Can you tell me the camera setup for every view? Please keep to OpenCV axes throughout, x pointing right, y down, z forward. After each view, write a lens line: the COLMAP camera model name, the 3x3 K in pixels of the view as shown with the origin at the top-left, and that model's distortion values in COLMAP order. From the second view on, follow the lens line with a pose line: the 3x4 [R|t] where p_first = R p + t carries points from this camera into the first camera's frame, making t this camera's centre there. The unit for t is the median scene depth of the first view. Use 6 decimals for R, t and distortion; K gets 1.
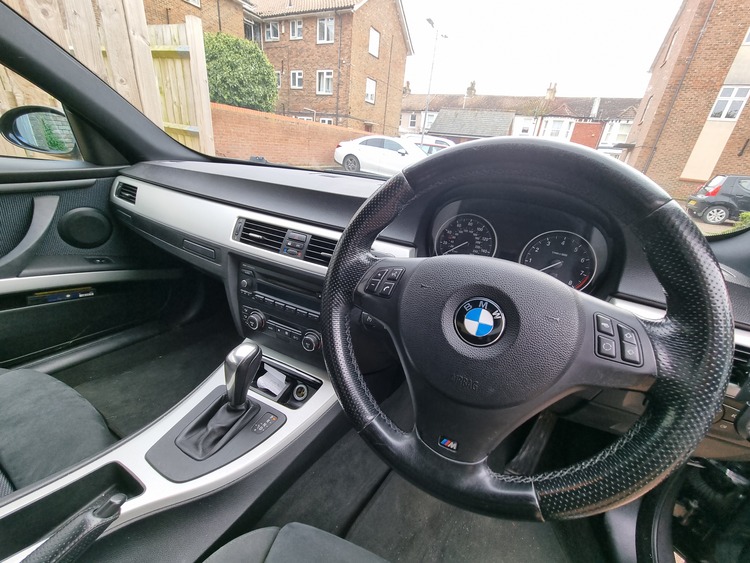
lens RADIAL K [[305.7, 0, 377.3], [0, 305.7, 285.0], [0, 0, 1]] dist [0.000050, 0.000388]
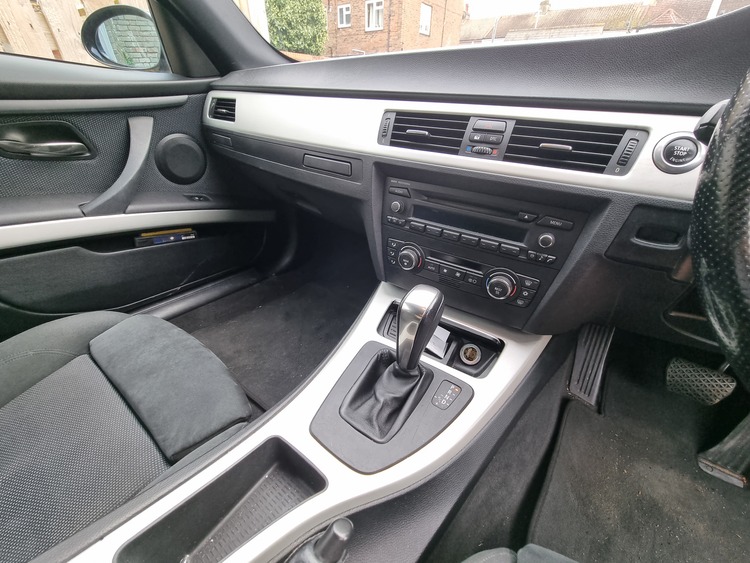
lens RADIAL K [[305.7, 0, 377.3], [0, 305.7, 285.0], [0, 0, 1]] dist [0.000050, 0.000388]
pose [[0.987230, 0.010345, -0.158963, -0.294383], [0.011703, 0.990483, 0.137134, 0.064619], [0.158869, -0.137244, 0.977714, 0.210778]]
